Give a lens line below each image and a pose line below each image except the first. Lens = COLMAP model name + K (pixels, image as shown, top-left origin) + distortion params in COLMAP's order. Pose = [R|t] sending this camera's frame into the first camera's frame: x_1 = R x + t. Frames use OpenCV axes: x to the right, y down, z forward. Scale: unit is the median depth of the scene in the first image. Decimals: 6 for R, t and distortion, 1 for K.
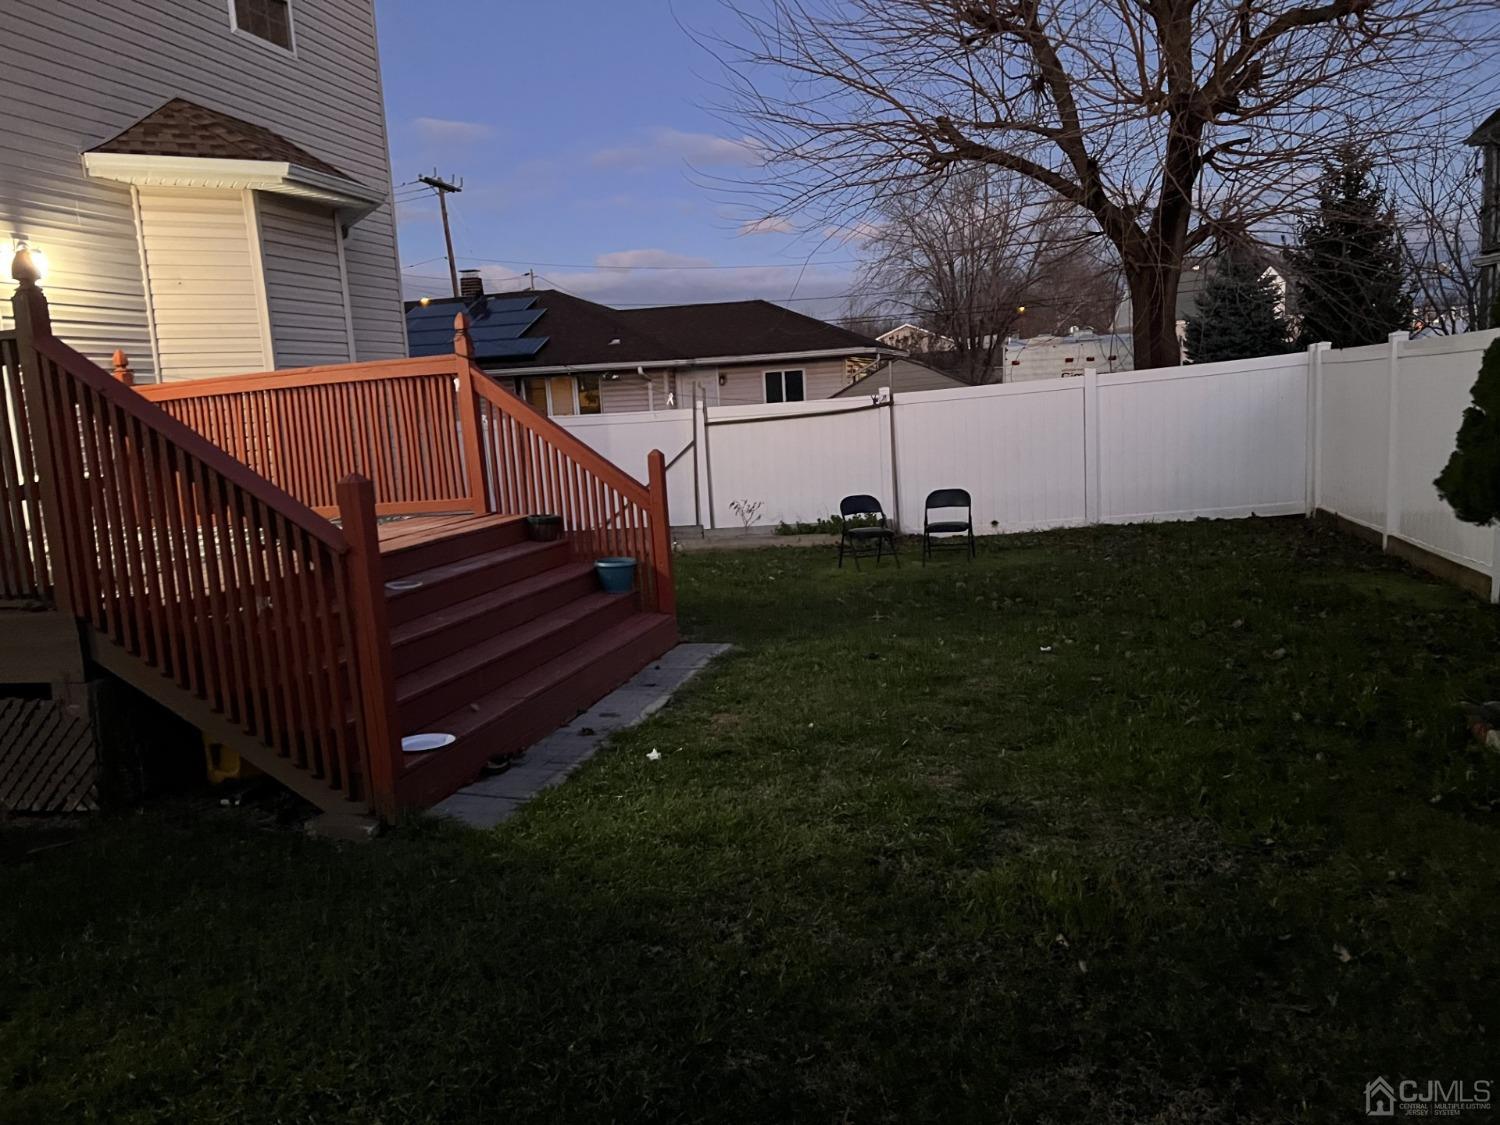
lens RADIAL K [[1120.5, 0, 746.0], [0, 1120.5, 552.7], [0, 0, 1]] dist [0.061178, -0.091117]
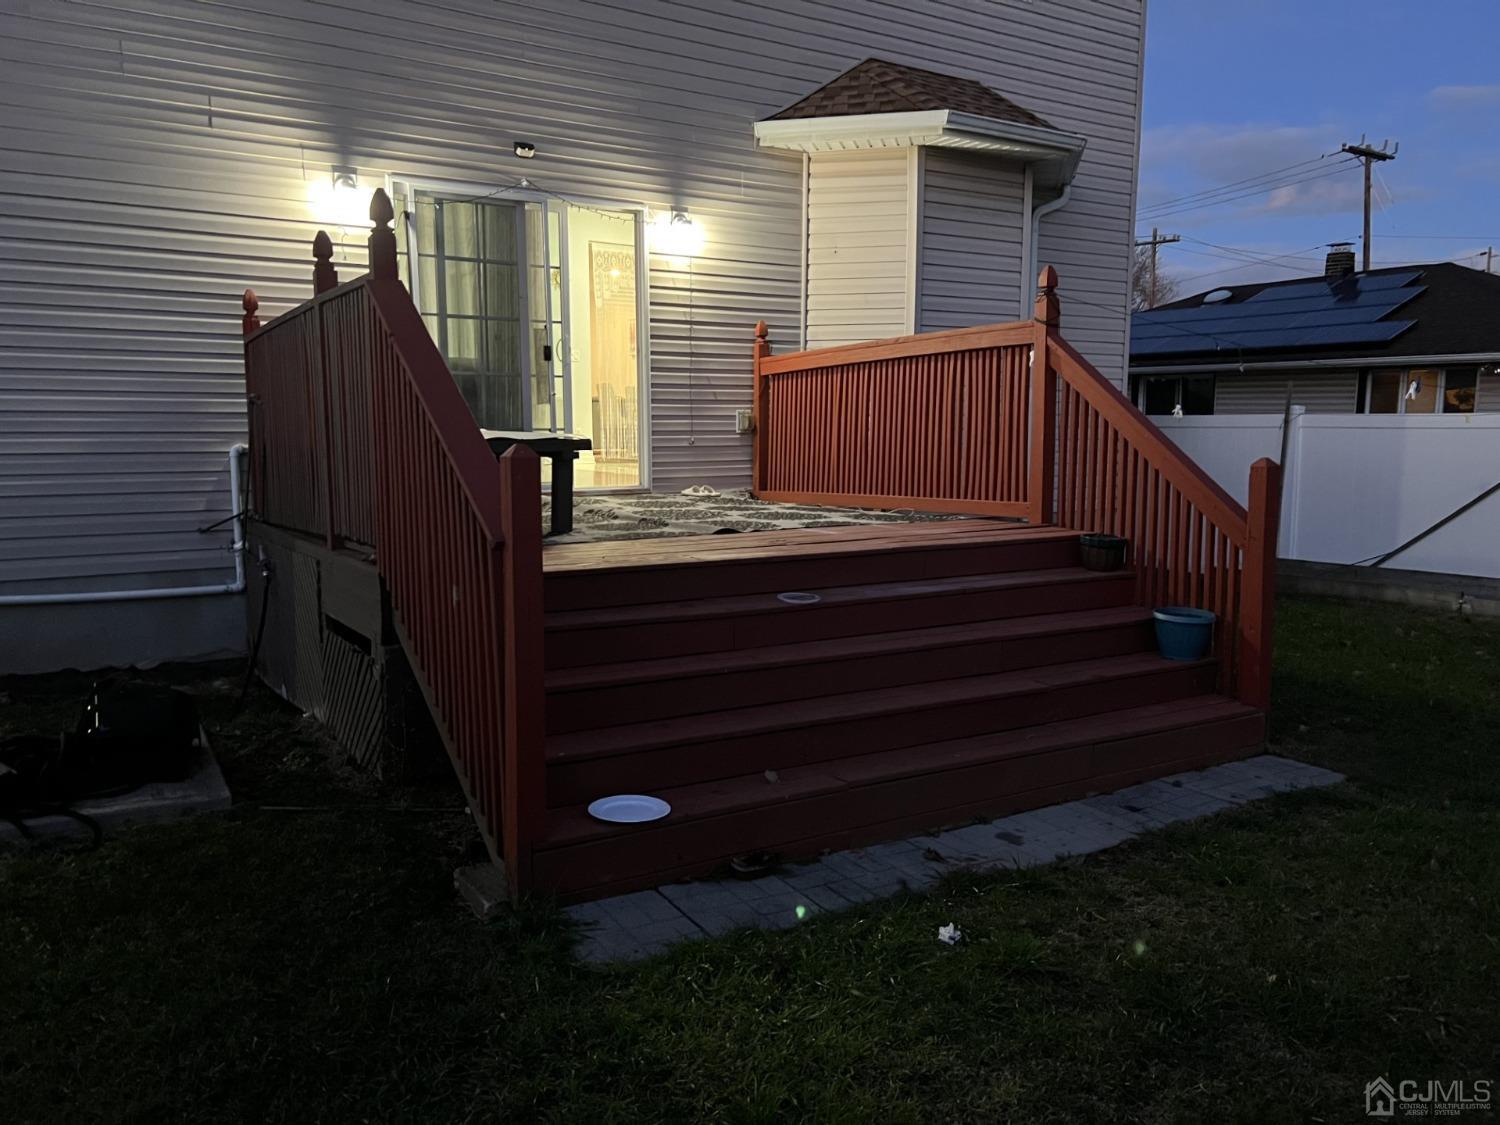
lens RADIAL K [[1120.5, 0, 746.0], [0, 1120.5, 552.7], [0, 0, 1]] dist [0.061178, -0.091117]
pose [[0.718338, 0.136820, -0.682107, 0.138971], [-0.133673, 0.989346, 0.057675, -0.029715], [0.682731, 0.049749, 0.728974, 0.264240]]
